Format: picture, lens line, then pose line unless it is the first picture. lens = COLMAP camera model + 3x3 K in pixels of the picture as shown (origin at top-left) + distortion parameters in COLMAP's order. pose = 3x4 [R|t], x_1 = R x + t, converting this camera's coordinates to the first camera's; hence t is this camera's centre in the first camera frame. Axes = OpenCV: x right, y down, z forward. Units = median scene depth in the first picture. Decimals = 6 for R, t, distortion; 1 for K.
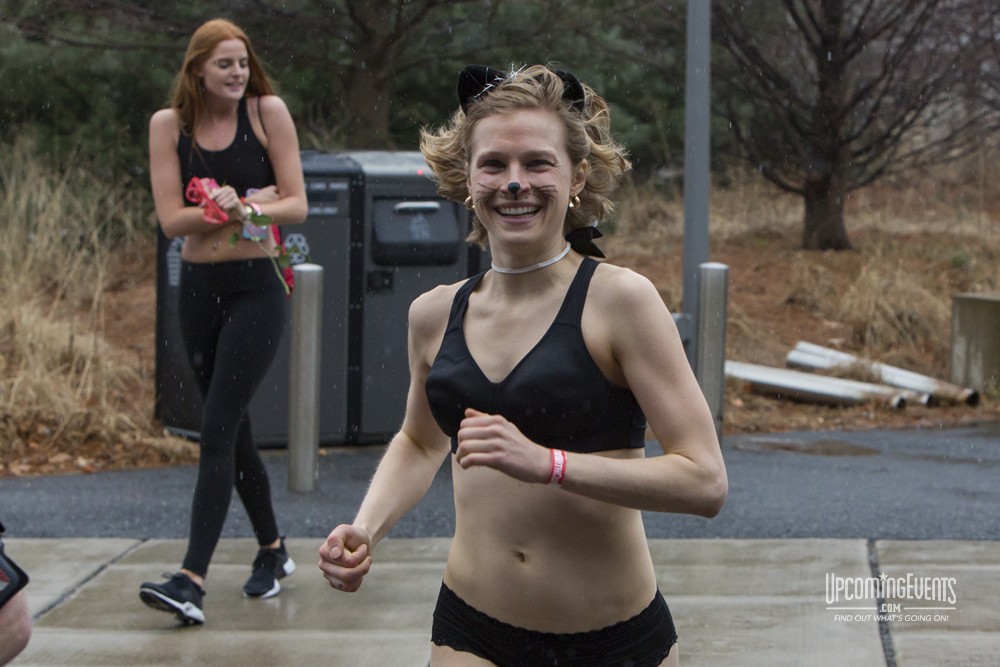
lens RADIAL K [[2458.1, 0, 502.2], [0, 2458.1, 331.4], [0, 0, 1]] dist [-0.219742, 0.000000]
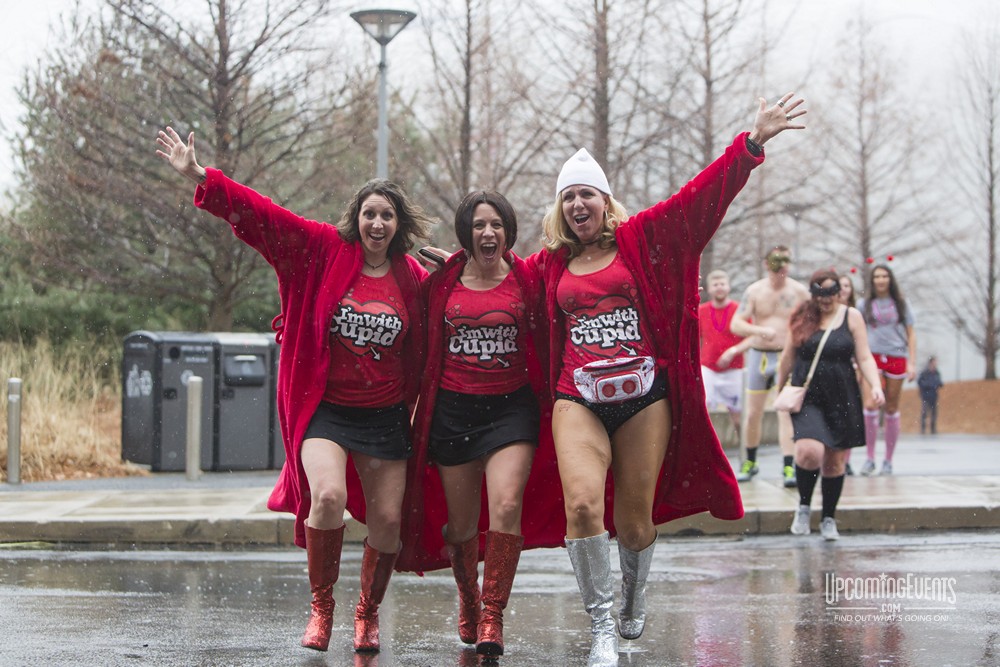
lens RADIAL K [[2217.3, 0, 496.8], [0, 2217.3, 343.7], [0, 0, 1]] dist [-0.252202, 0.000000]
pose [[0.997343, -0.005050, 0.072679, 0.043805], [0.013816, 0.992603, -0.120620, 0.169965], [-0.071532, 0.121304, 0.990035, -0.913915]]
